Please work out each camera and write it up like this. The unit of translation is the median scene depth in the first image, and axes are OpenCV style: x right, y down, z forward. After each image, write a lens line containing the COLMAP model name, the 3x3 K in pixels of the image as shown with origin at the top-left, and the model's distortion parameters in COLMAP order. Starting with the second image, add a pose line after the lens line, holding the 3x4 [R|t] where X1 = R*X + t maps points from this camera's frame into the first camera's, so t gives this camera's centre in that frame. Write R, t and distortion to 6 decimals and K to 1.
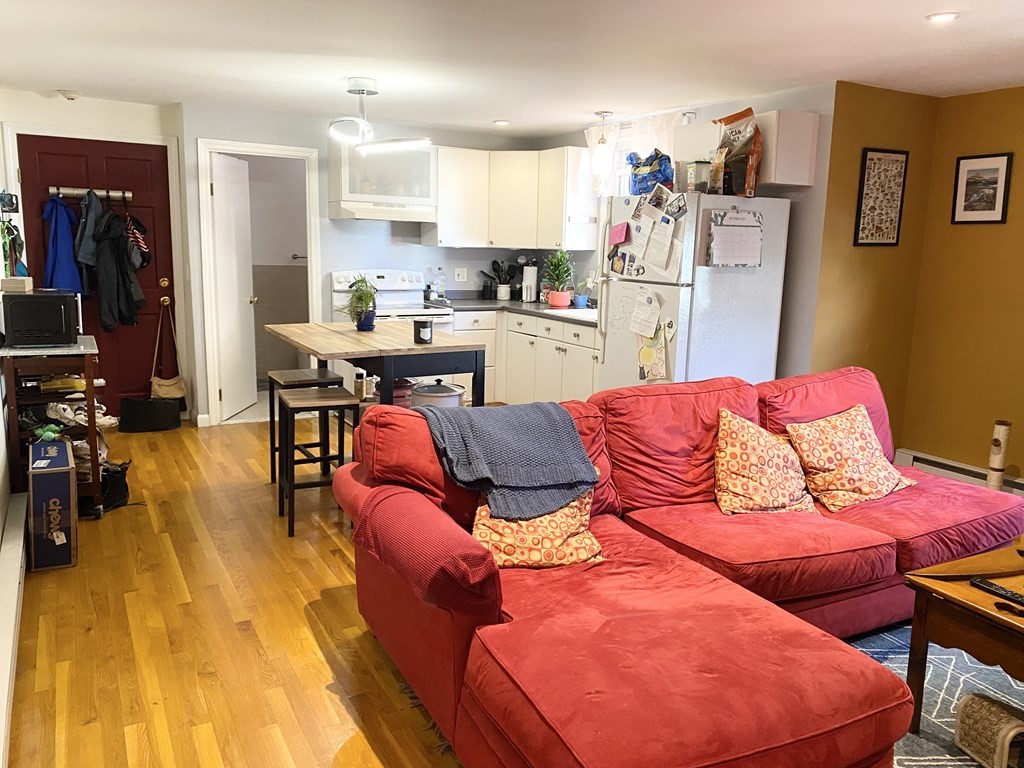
lens RADIAL K [[784.4, 0, 512.0], [0, 784.4, 378.9], [0, 0, 1]] dist [0.042330, -0.066597]
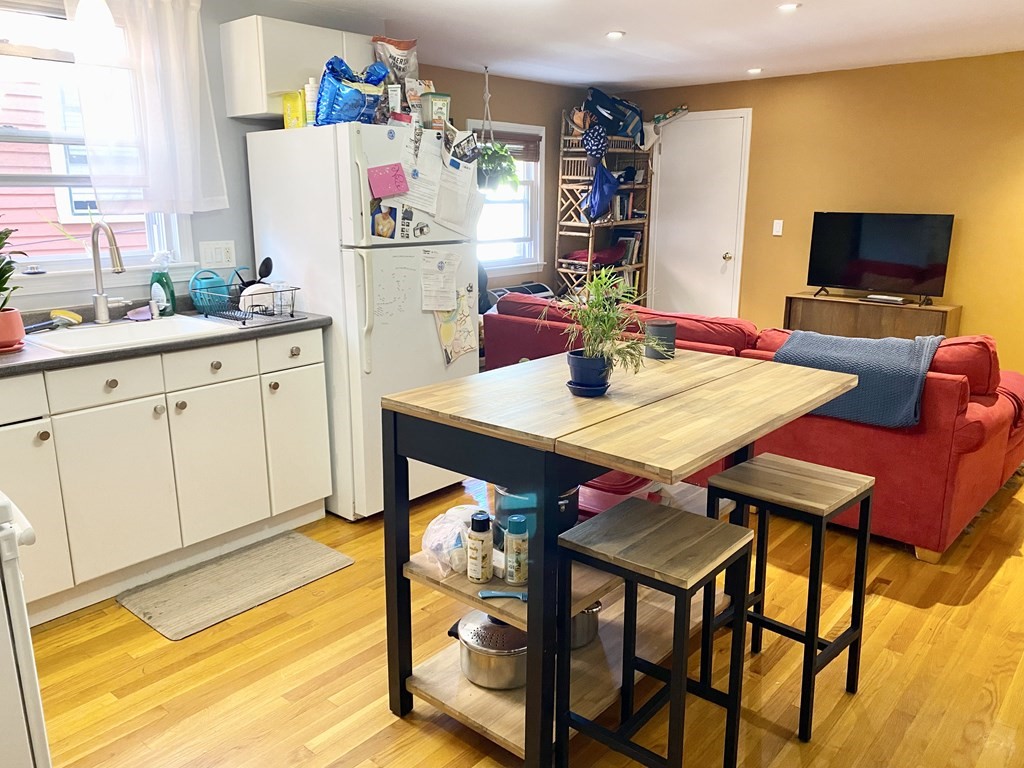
lens RADIAL K [[784.4, 0, 511.8], [0, 784.4, 385.8], [0, 0, 1]] dist [0.042330, -0.066597]
pose [[-0.334496, -0.245471, 0.909866, -0.465216], [0.159256, 0.936871, 0.311304, -0.171101], [-0.928843, 0.249032, -0.274287, 0.909651]]
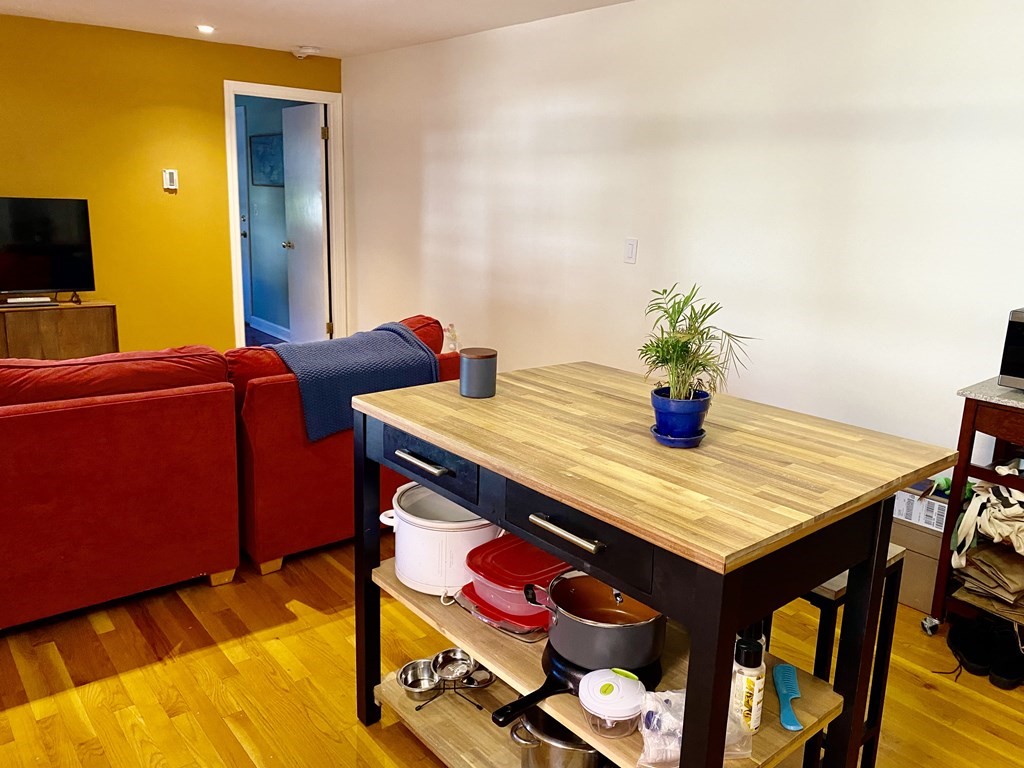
lens RADIAL K [[784.4, 0, 508.1], [0, 784.4, 378.0], [0, 0, 1]] dist [0.042330, -0.066597]
pose [[-0.981173, -0.016540, -0.192419, -0.021825], [-0.091722, 0.916700, 0.388907, -0.178713], [0.169958, 0.399234, -0.900958, 1.022479]]
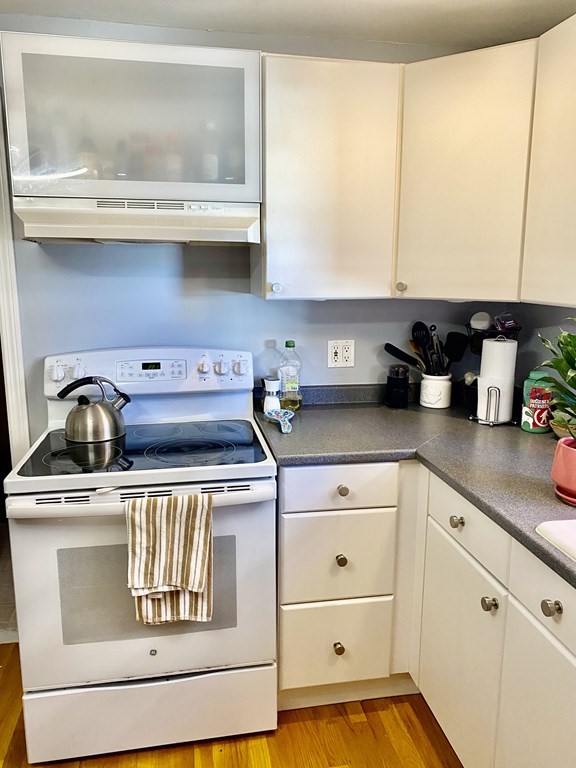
lens RADIAL K [[588.3, 0, 276.4], [0, 588.3, 376.0], [0, 0, 1]] dist [0.042330, -0.066597]
pose [[0.941710, 0.039450, -0.334104, 0.020379], [-0.038744, 0.999211, 0.008781, -0.142945], [0.334186, 0.004676, 0.942495, 0.771151]]
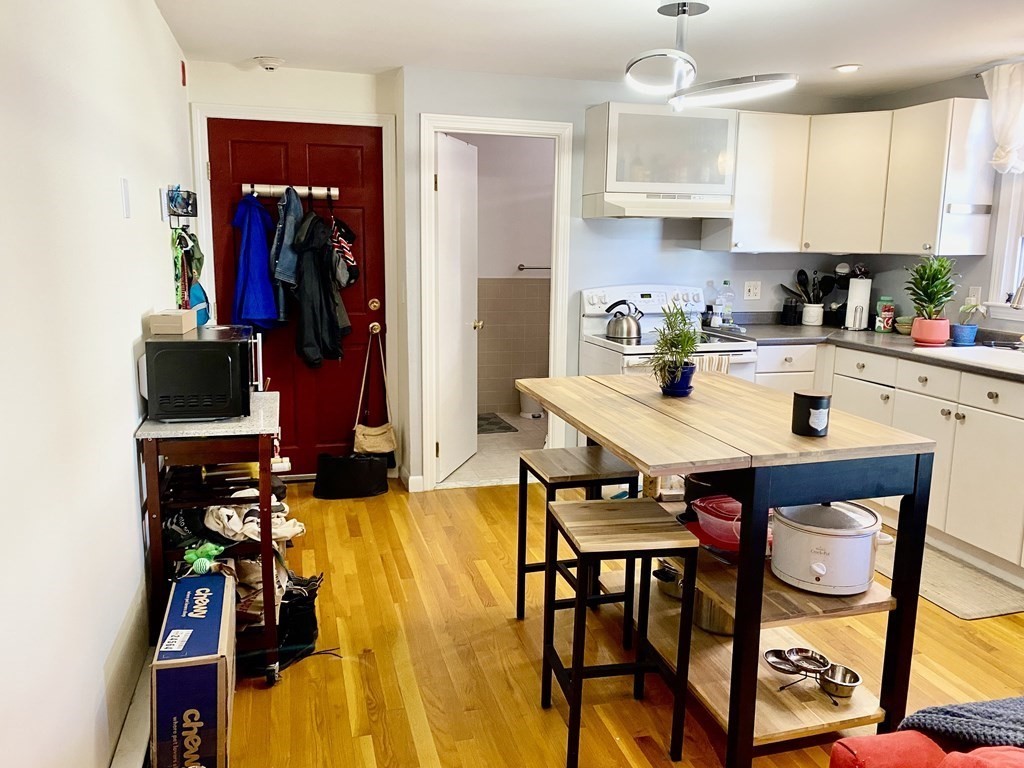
lens RADIAL K [[784.4, 0, 492.7], [0, 784.4, 377.2], [0, 0, 1]] dist [0.042330, -0.066597]
pose [[0.966964, 0.028952, -0.253265, -0.130870], [-0.029802, 0.999556, 0.000481, -0.054802], [0.253166, 0.007083, 0.967397, 0.284290]]
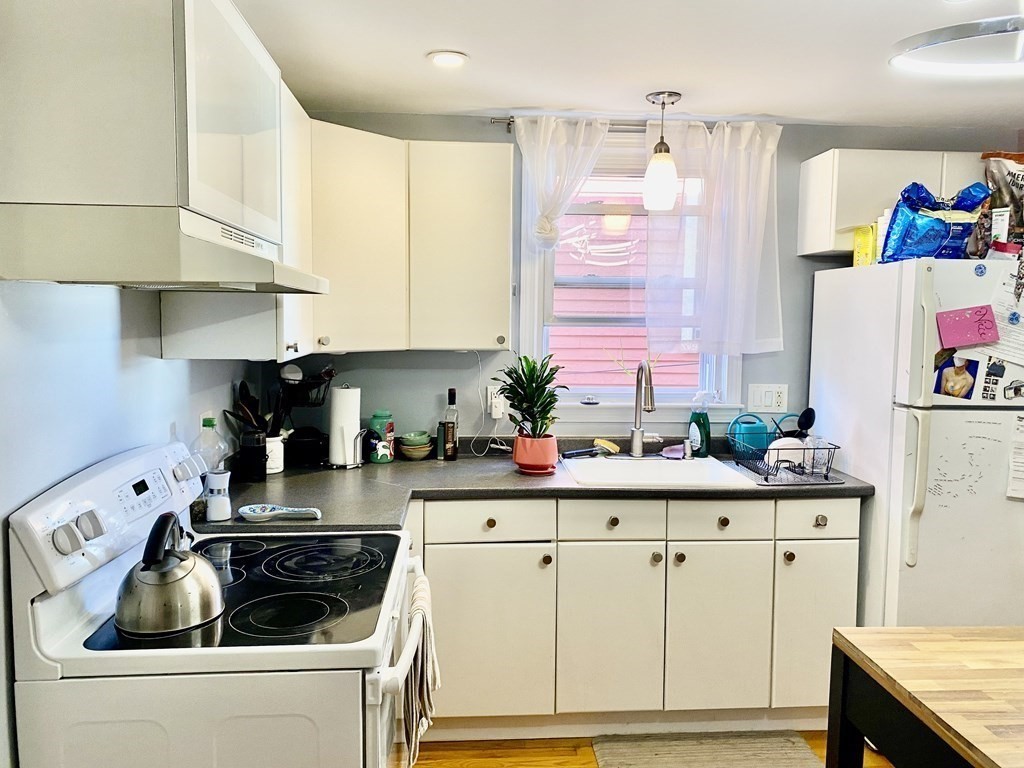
lens RADIAL K [[784.4, 0, 515.3], [0, 784.4, 373.6], [0, 0, 1]] dist [0.042330, -0.066597]
pose [[0.432637, -0.088017, 0.897262, -0.395085], [0.155349, 0.987615, 0.021975, -0.170551], [-0.888084, 0.129881, 0.440952, 0.834774]]
